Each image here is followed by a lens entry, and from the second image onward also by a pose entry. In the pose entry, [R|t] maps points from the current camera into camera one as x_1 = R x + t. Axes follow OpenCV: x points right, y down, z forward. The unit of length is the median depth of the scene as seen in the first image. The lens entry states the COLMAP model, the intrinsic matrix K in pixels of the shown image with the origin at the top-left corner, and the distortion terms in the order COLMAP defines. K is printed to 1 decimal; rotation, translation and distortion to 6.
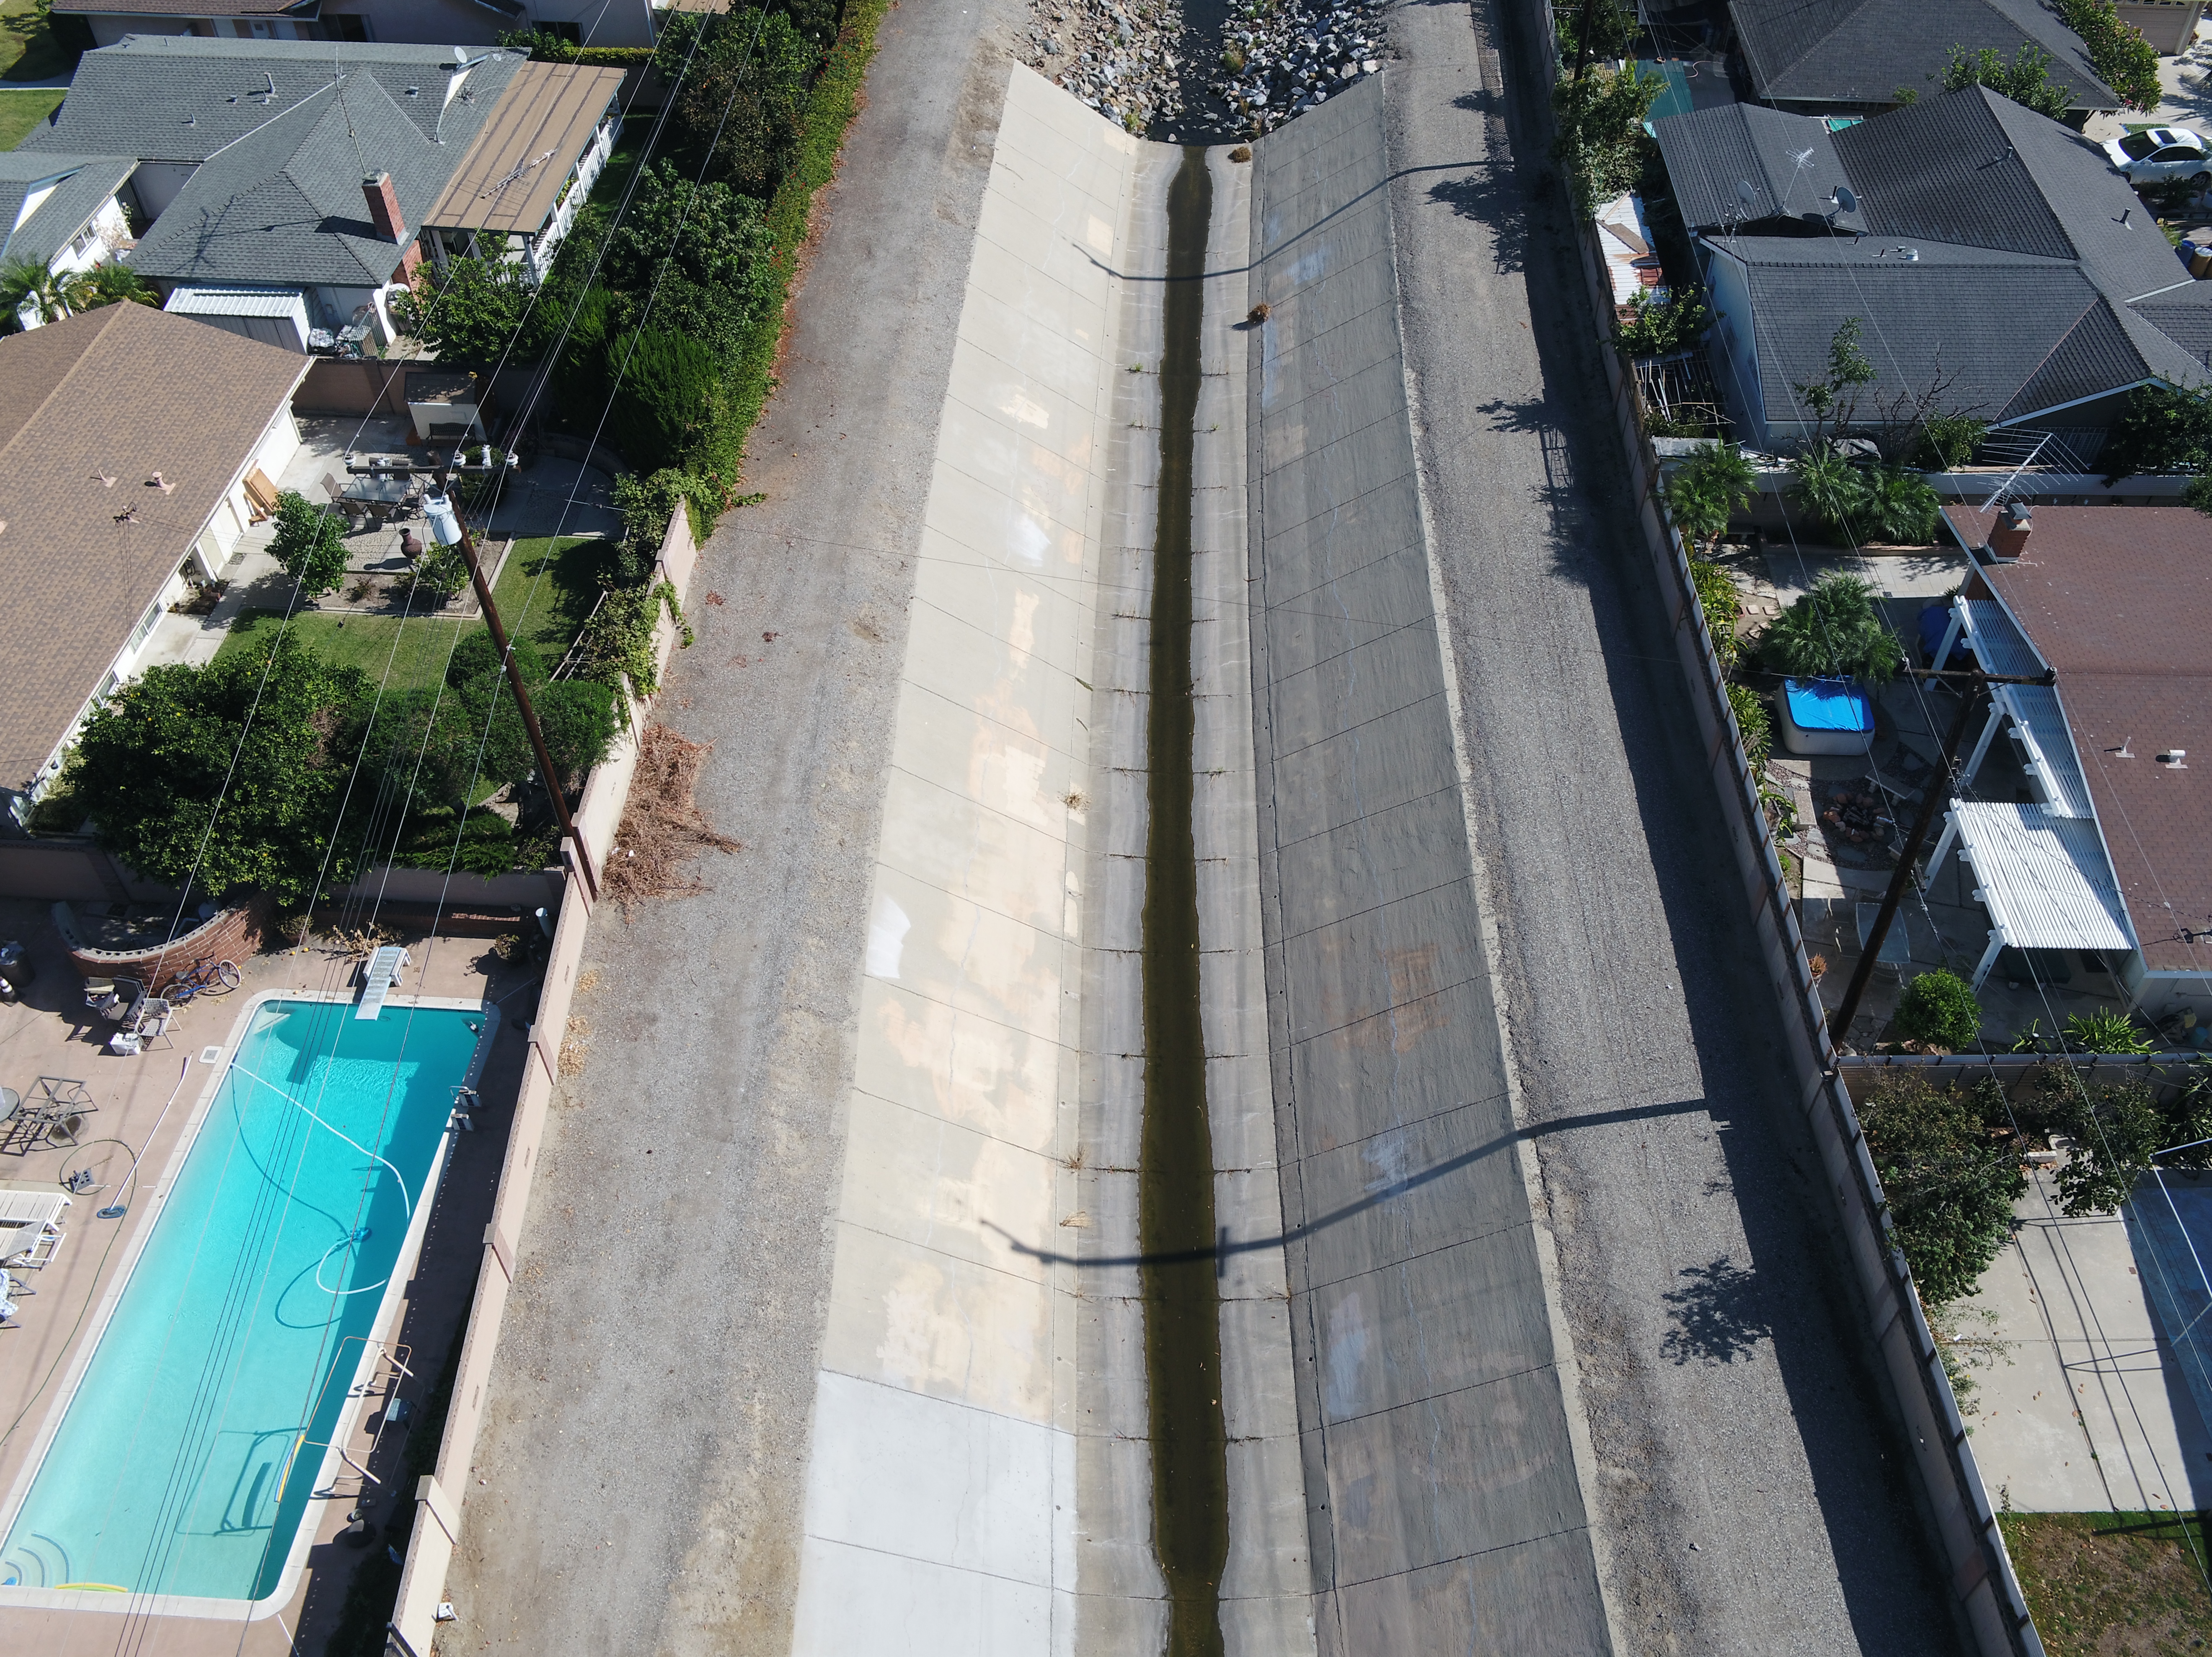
lens RADIAL K [[1889.9, 0, 1106.0], [0, 1889.9, 828.5], [0, 0, 1]] dist [0.005726, -0.002839]
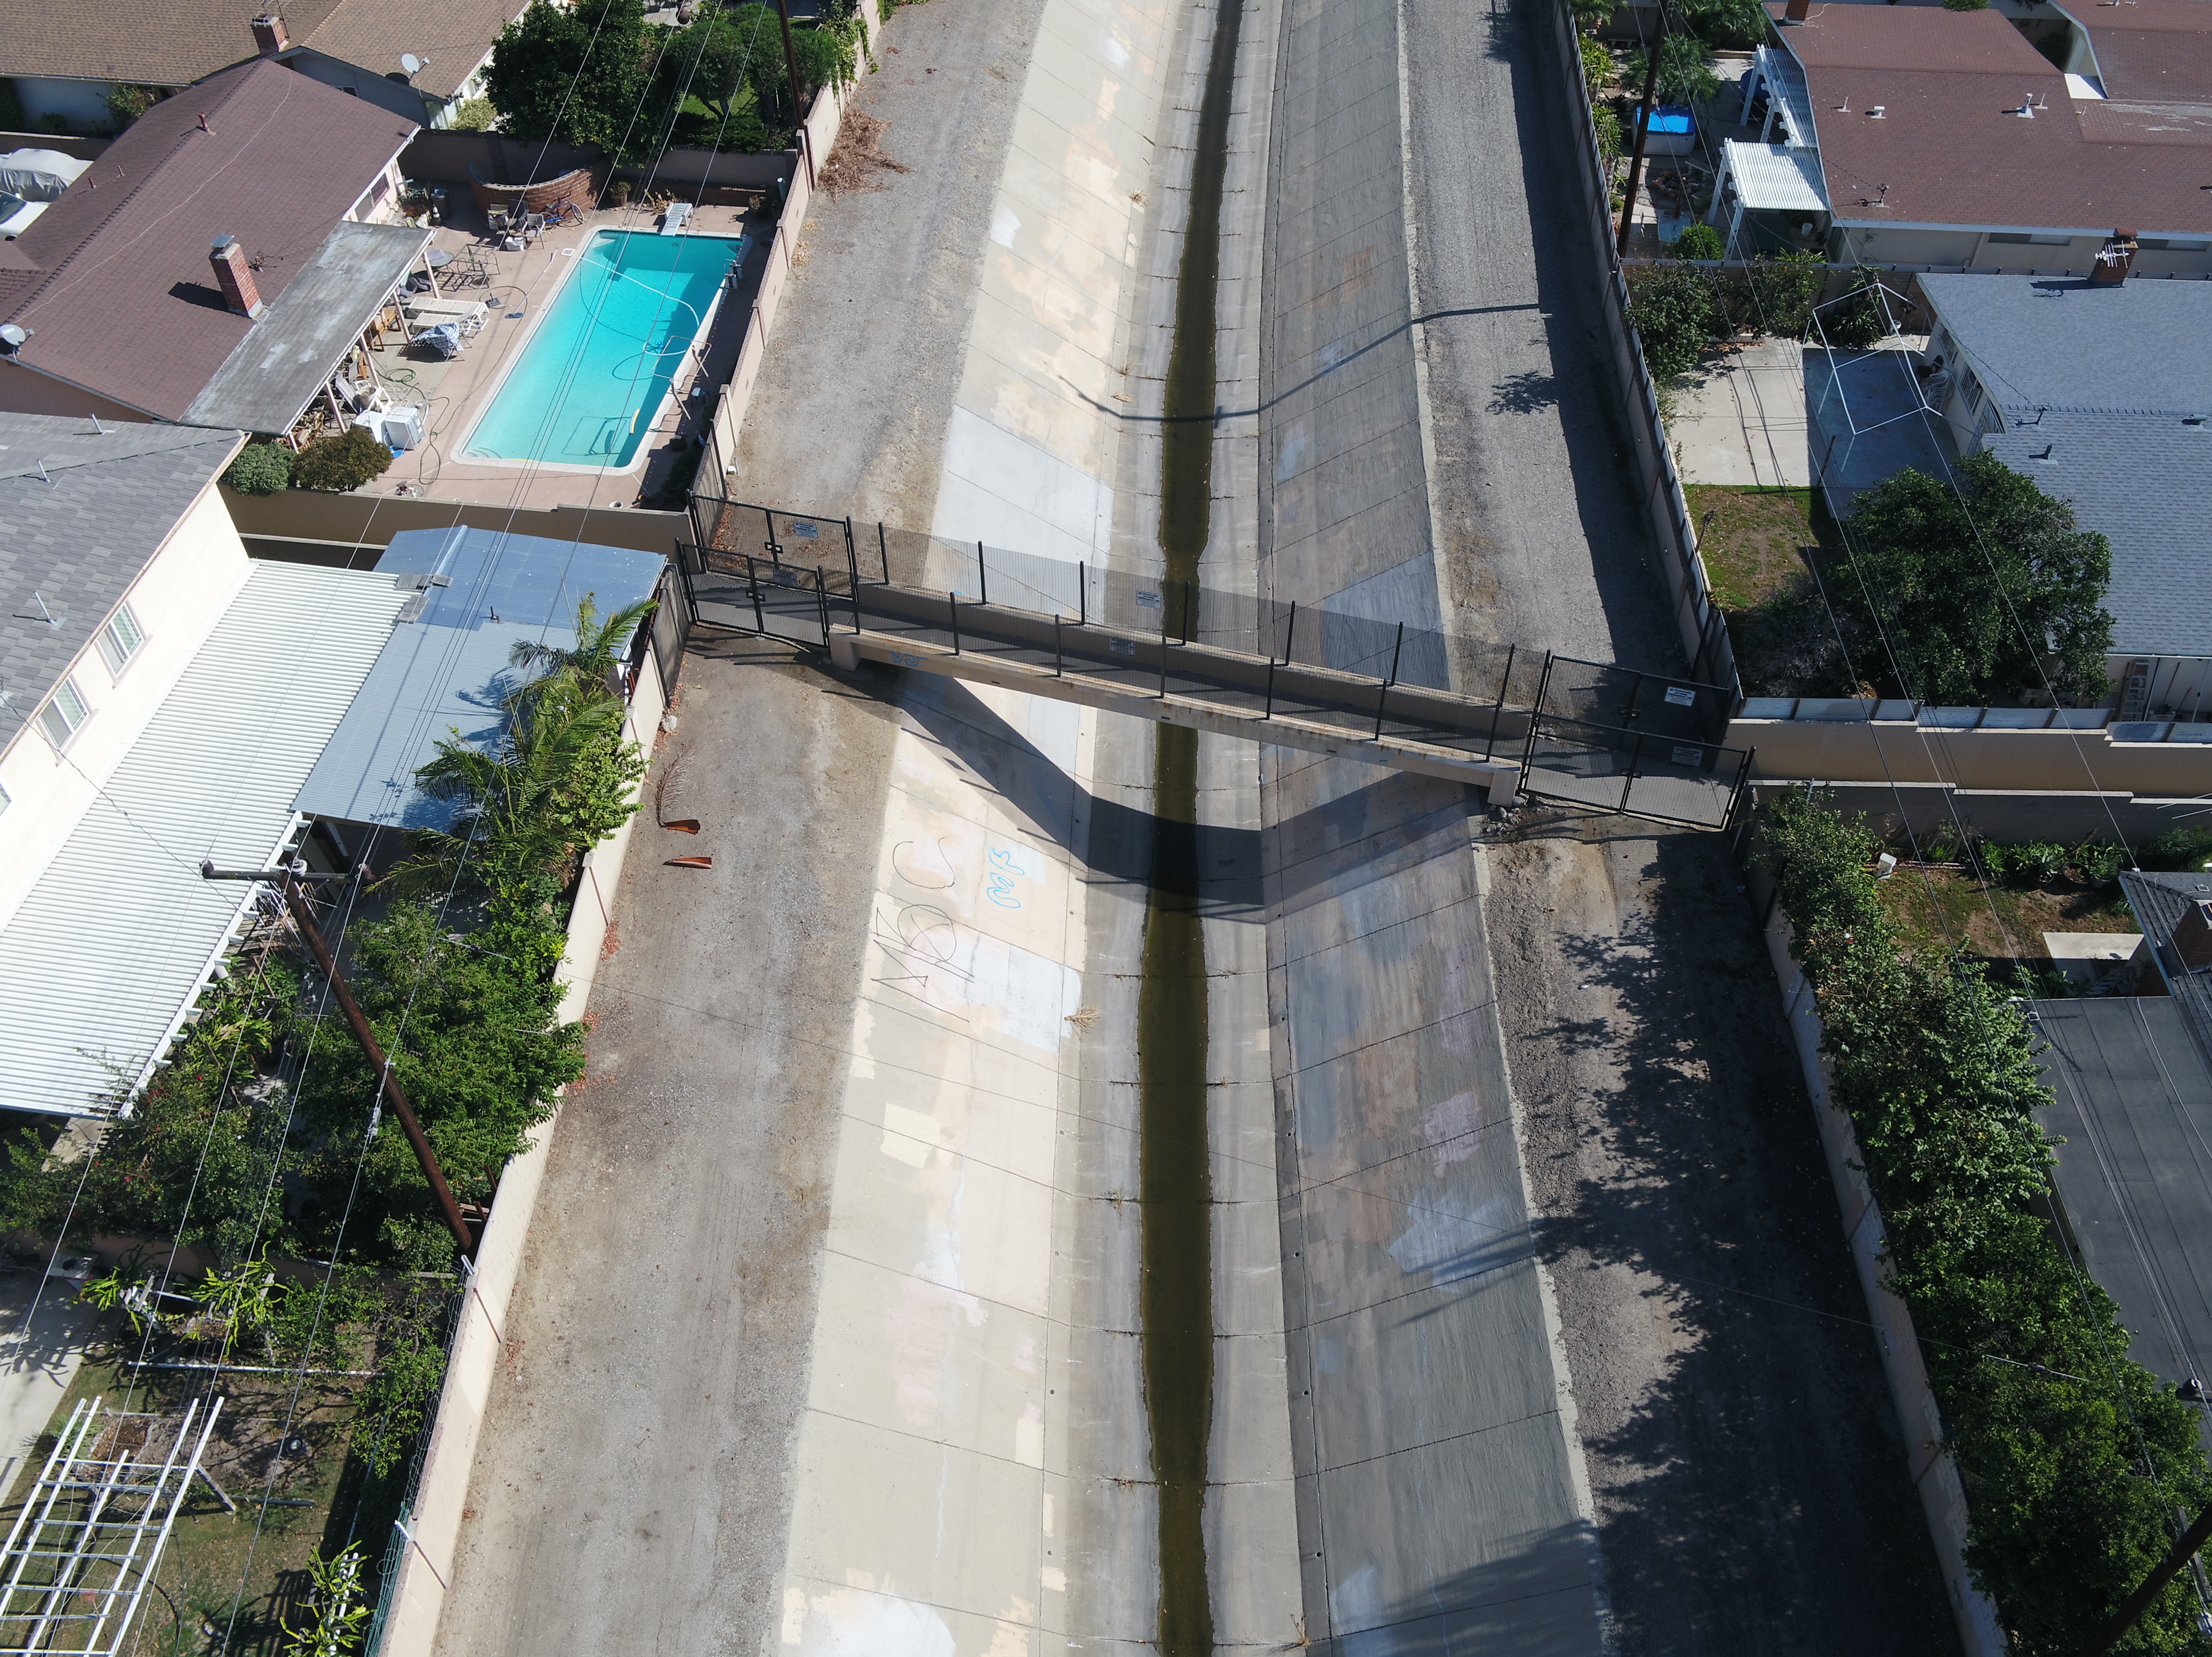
lens RADIAL K [[1889.9, 0, 1106.0], [0, 1889.9, 828.5], [0, 0, 1]] dist [0.005726, -0.002839]
pose [[0.997834, 0.046429, -0.046594, 0.058040], [-0.046412, 0.998921, 0.001454, 0.552790], [0.046611, 0.000712, 0.998913, -0.510503]]
